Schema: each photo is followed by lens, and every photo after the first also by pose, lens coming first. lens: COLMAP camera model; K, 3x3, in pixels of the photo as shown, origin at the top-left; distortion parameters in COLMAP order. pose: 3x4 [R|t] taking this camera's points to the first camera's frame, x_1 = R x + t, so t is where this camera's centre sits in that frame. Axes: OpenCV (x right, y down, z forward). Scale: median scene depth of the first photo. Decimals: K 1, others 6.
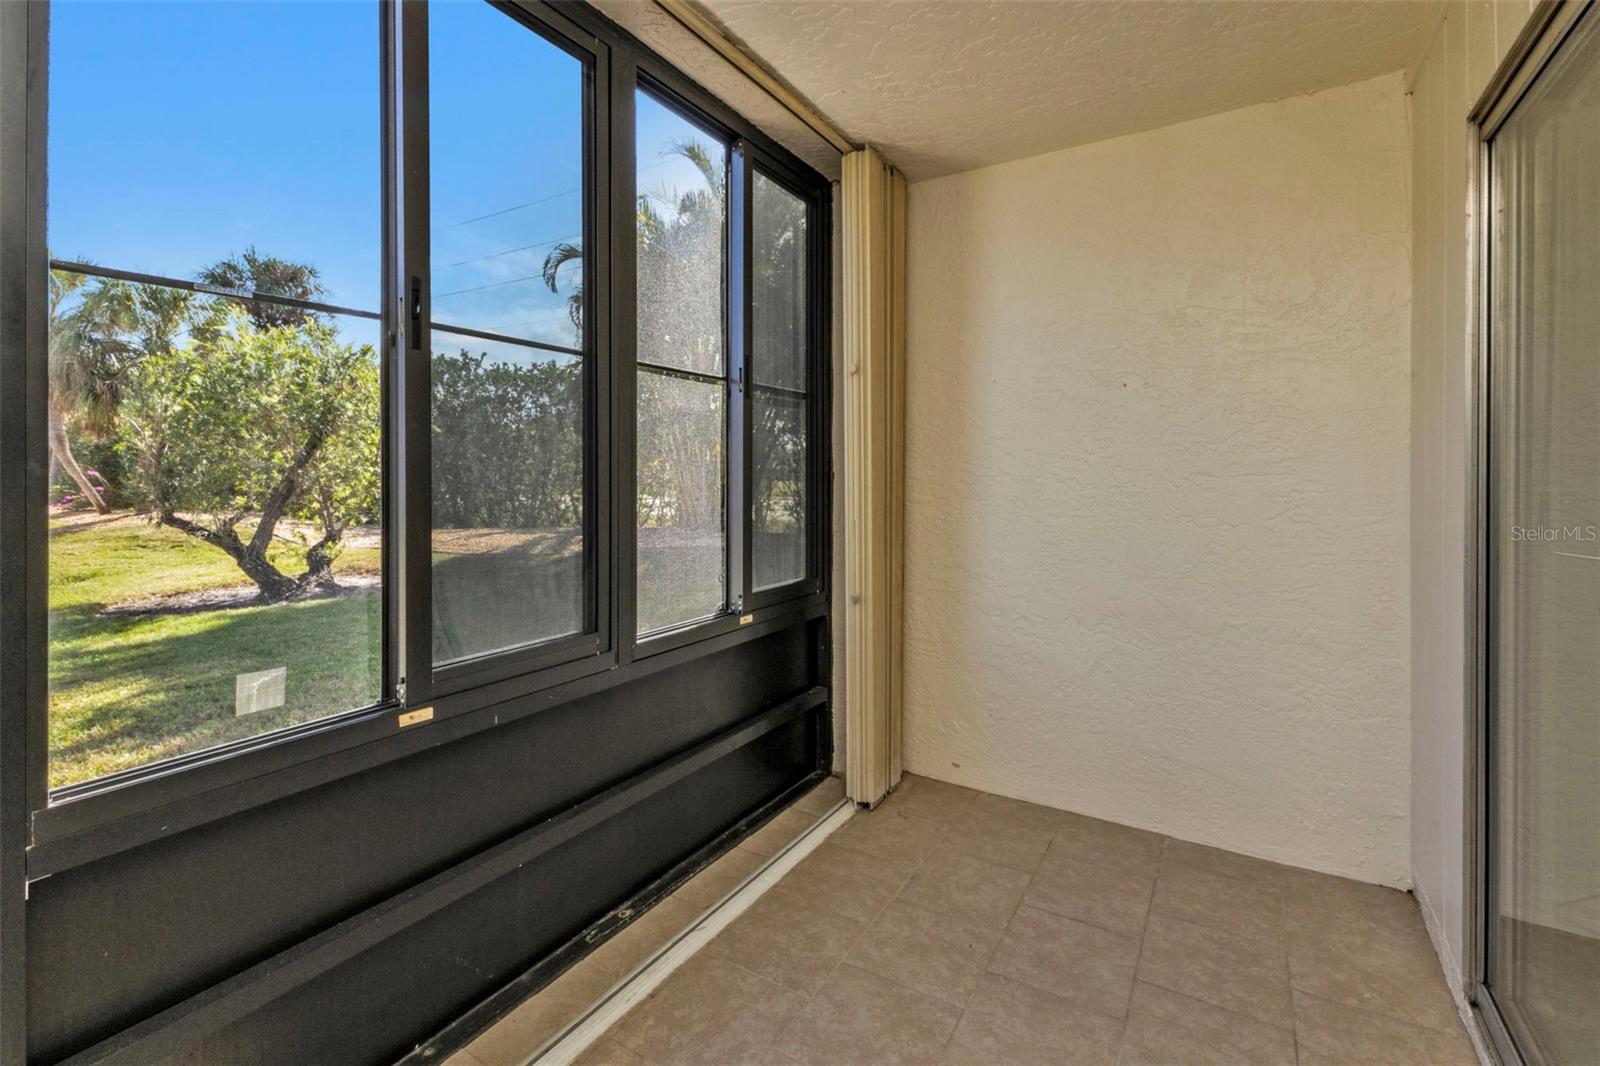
lens RADIAL K [[712.6, 0, 803.0], [0, 712.6, 475.7], [0, 0, 1]] dist [-0.000855, -0.000096]
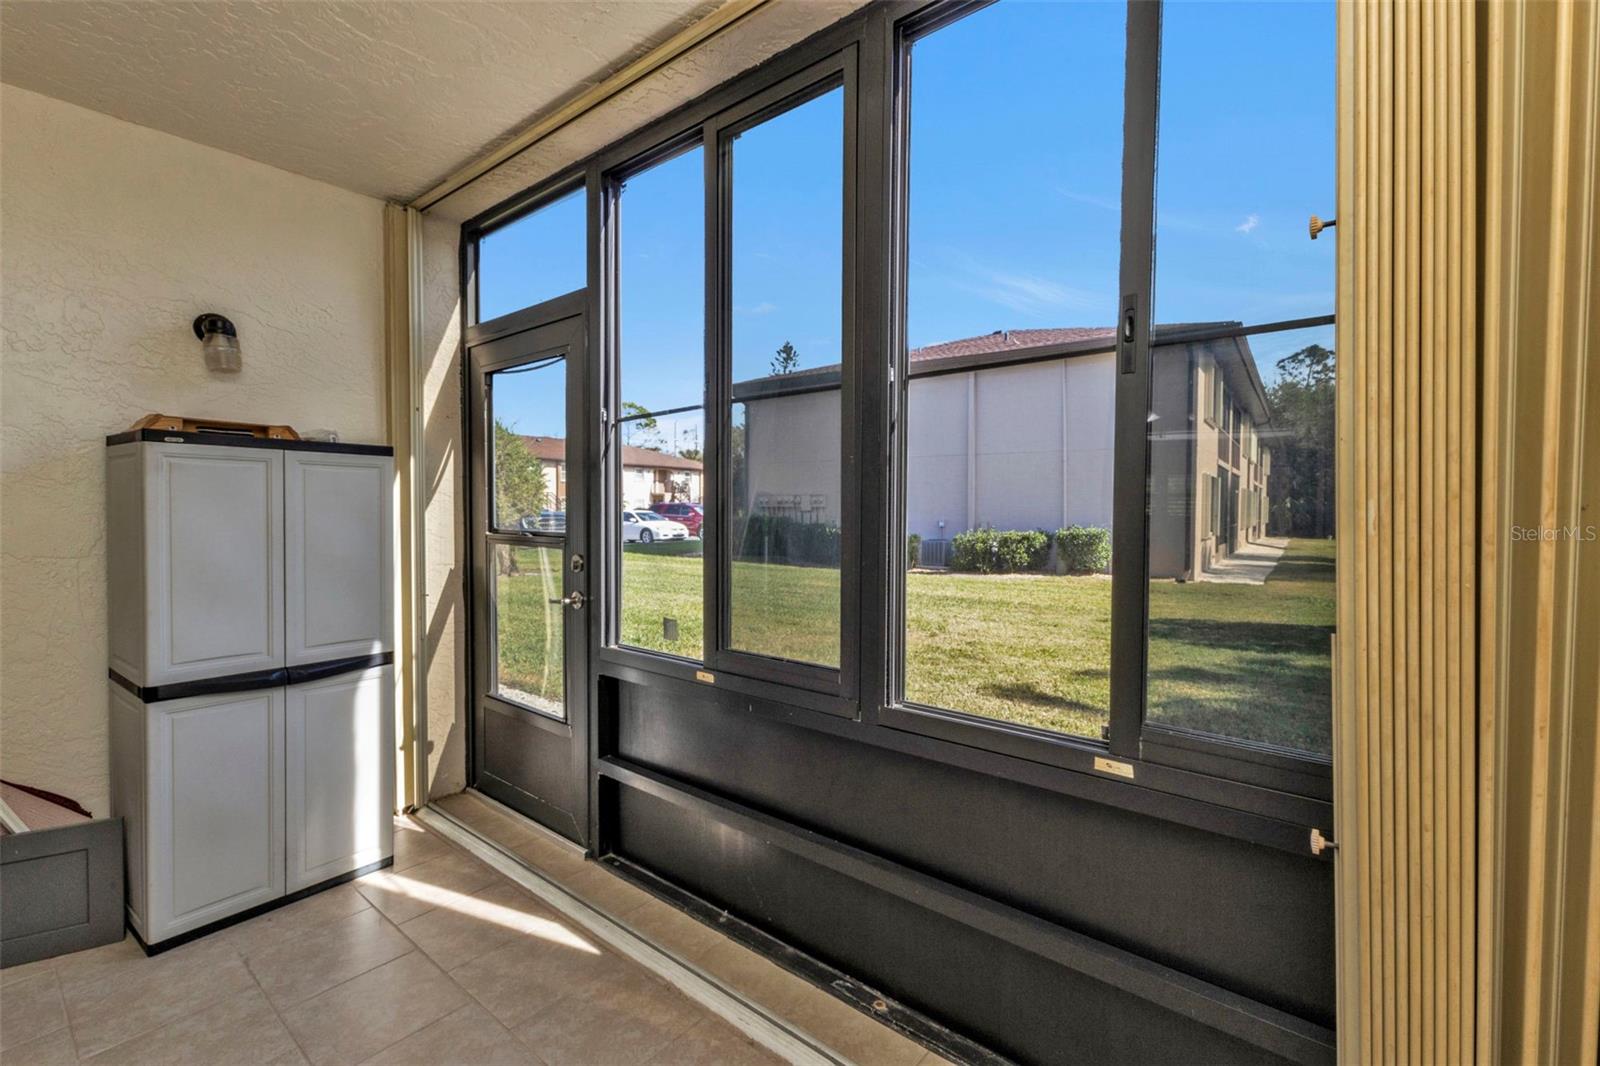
lens RADIAL K [[661.1, 0, 780.9], [0, 661.1, 524.8], [0, 0, 1]] dist [0.023913, 0.000038]
pose [[-0.119541, 0.013145, -0.992742, 0.609792], [-0.010229, 0.999843, 0.014471, 0.007044], [0.992777, 0.011885, -0.119388, 1.015690]]
